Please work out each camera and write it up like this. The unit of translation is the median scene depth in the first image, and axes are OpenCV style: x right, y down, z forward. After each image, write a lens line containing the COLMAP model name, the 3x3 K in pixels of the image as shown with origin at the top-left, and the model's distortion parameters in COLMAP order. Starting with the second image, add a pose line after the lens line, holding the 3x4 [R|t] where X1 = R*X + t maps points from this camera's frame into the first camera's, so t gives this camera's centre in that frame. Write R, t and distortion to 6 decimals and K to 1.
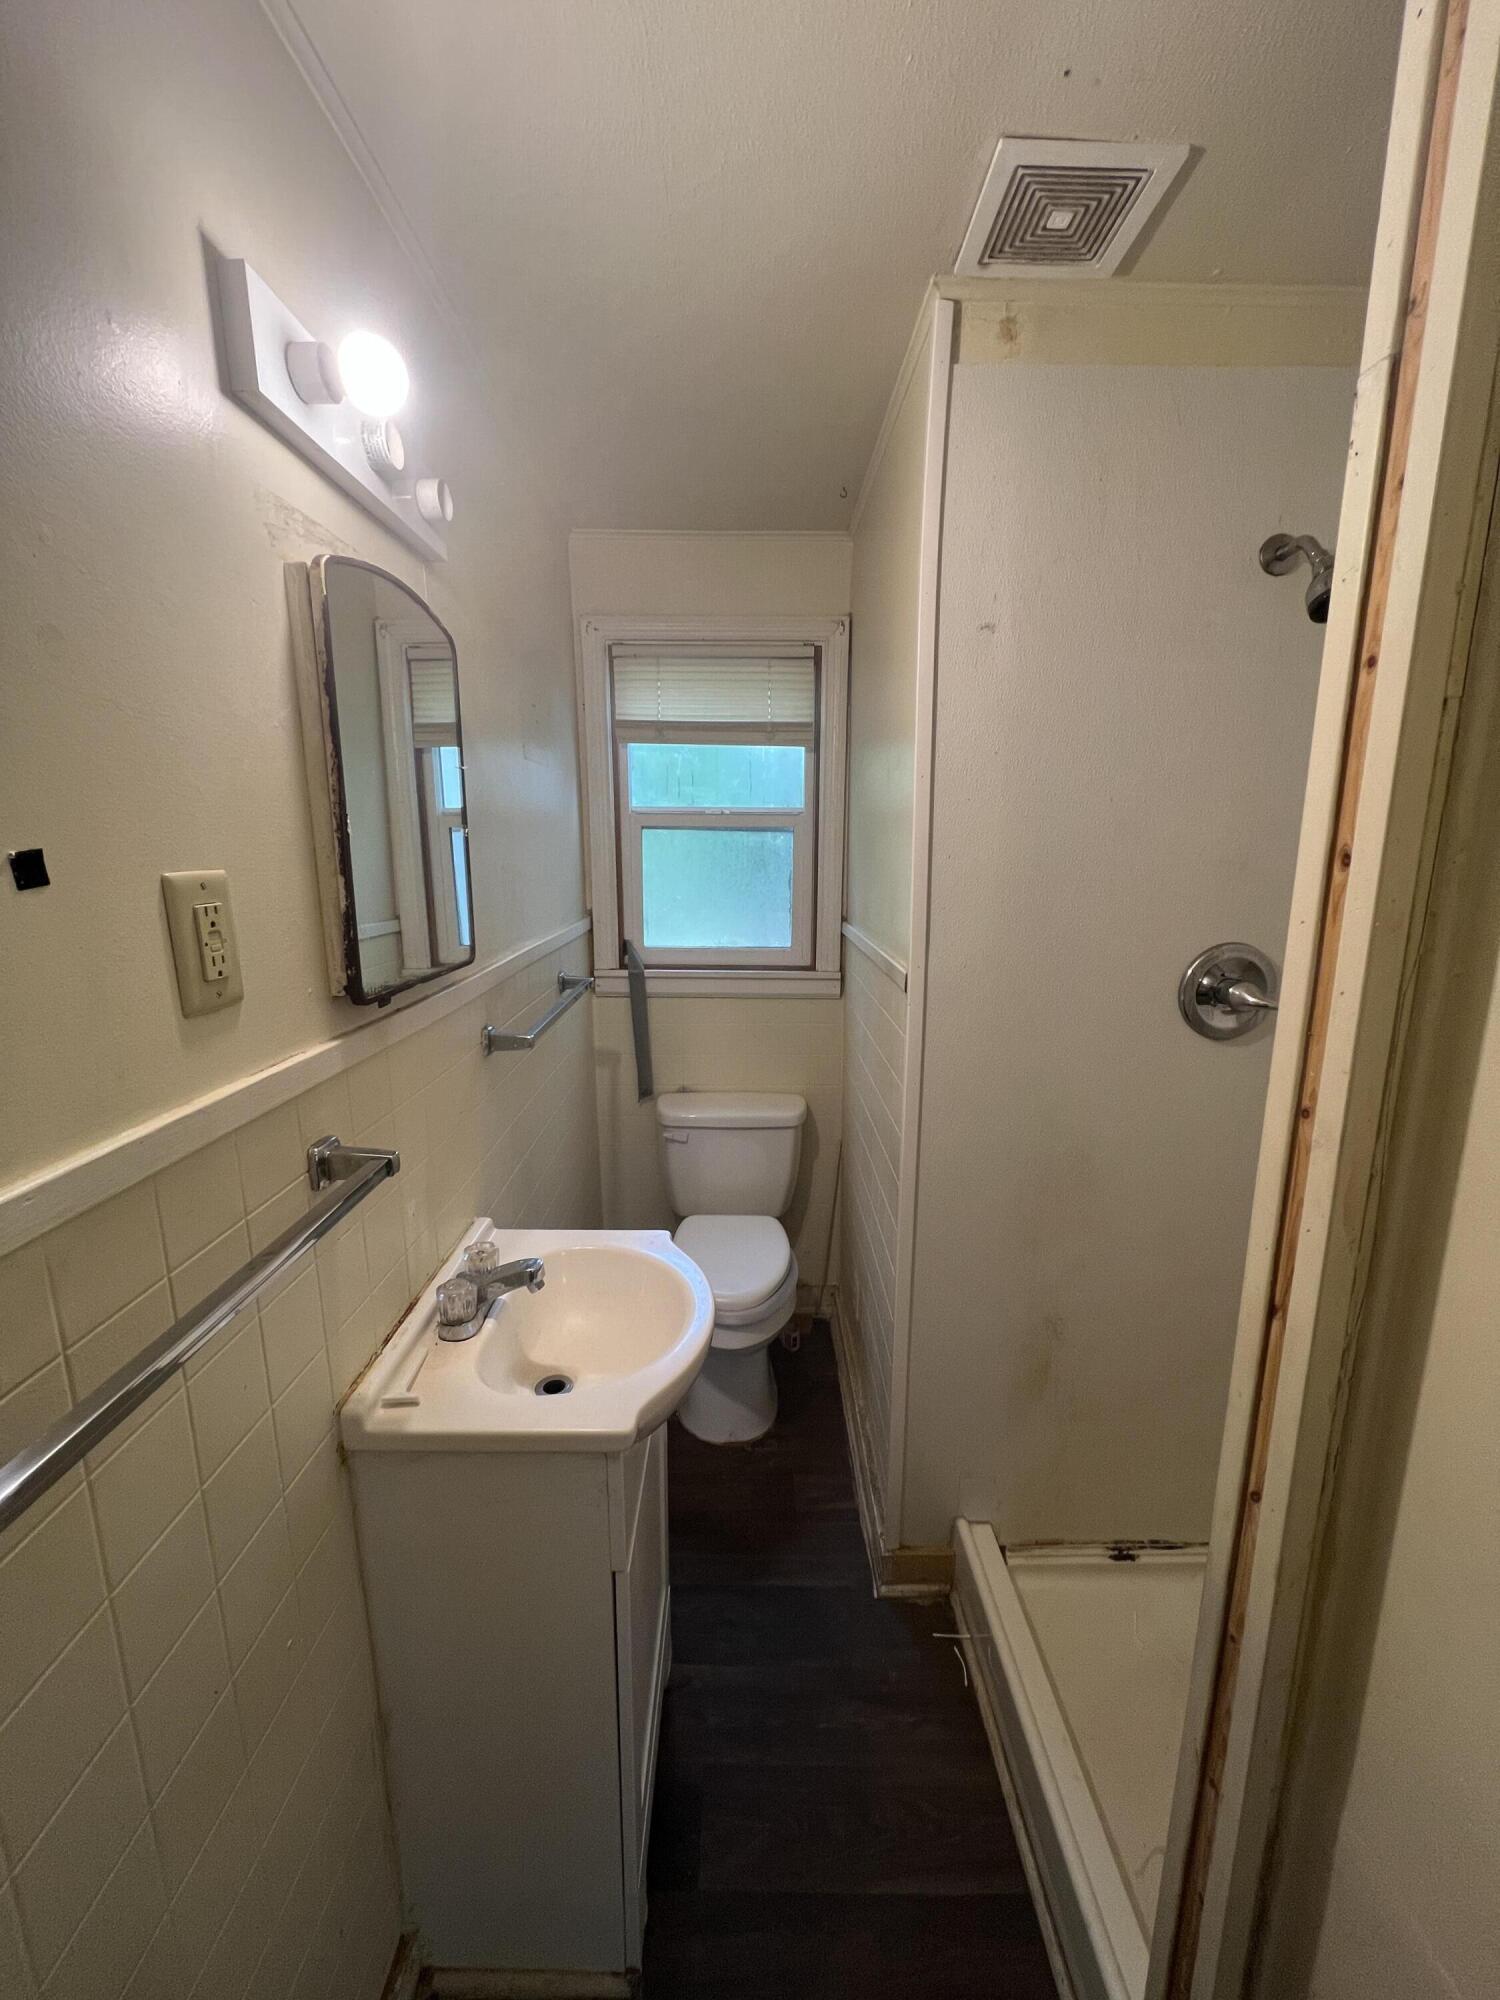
lens RADIAL K [[797.0, 0, 749.0], [0, 797.0, 997.7], [0, 0, 1]] dist [0.001352, -0.000694]
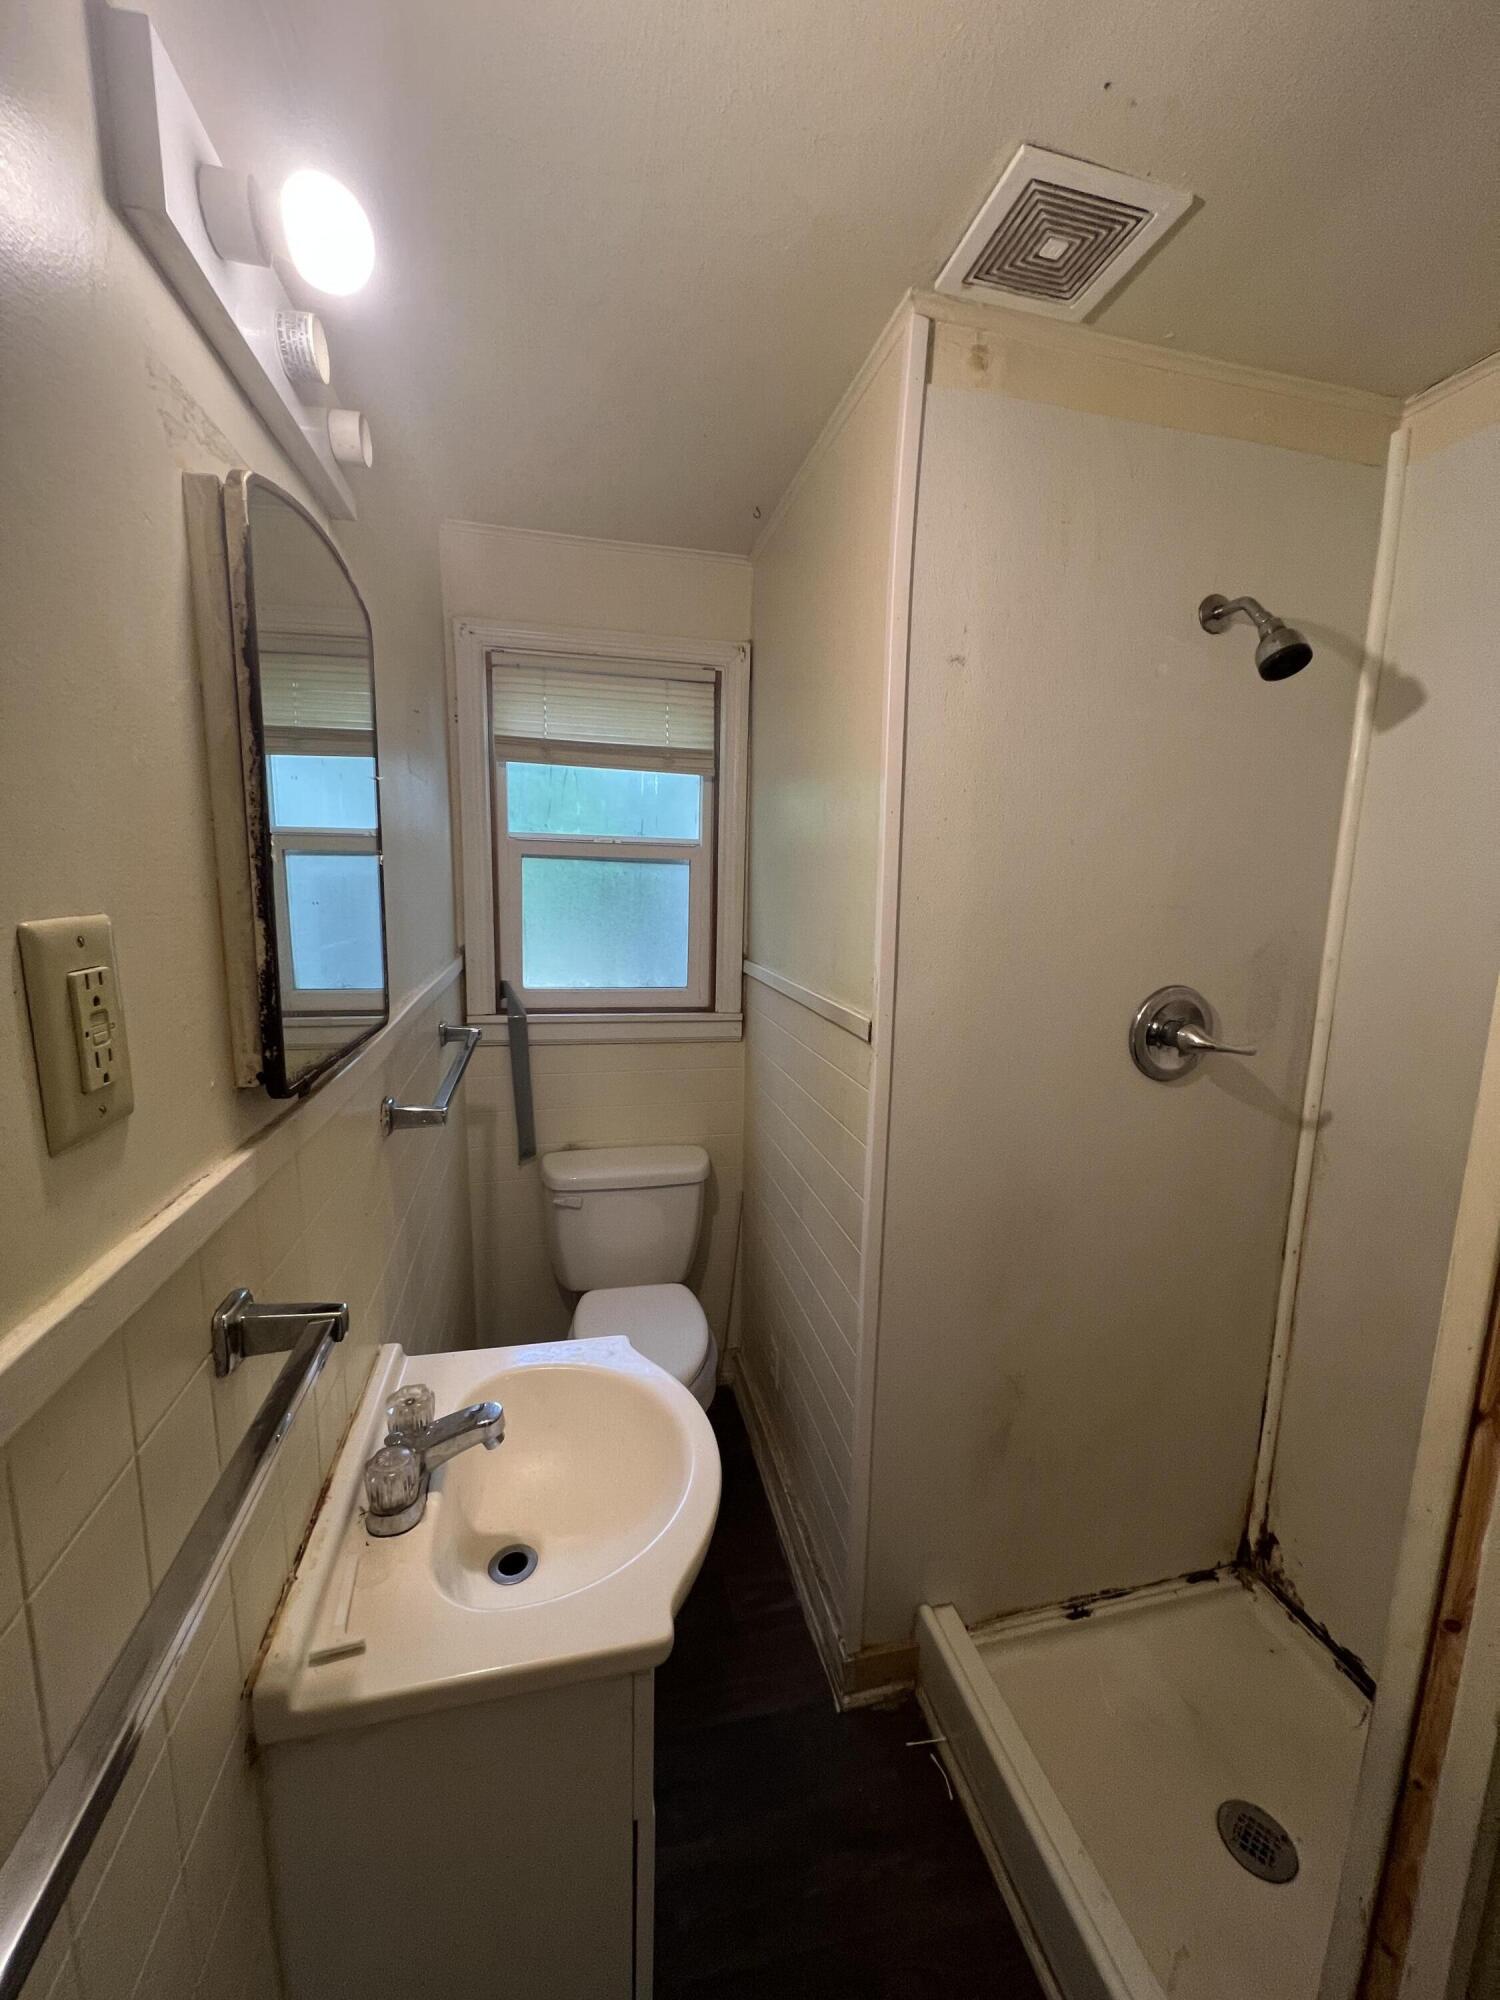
lens RADIAL K [[797.0, 0, 750.3], [0, 797.0, 997.7], [0, 0, 1]] dist [0.001352, -0.000694]
pose [[0.974139, -0.013804, 0.225528, -0.168389], [0.022222, 0.999146, -0.034832, -0.033333], [-0.224855, 0.038943, 0.973614, 0.145653]]
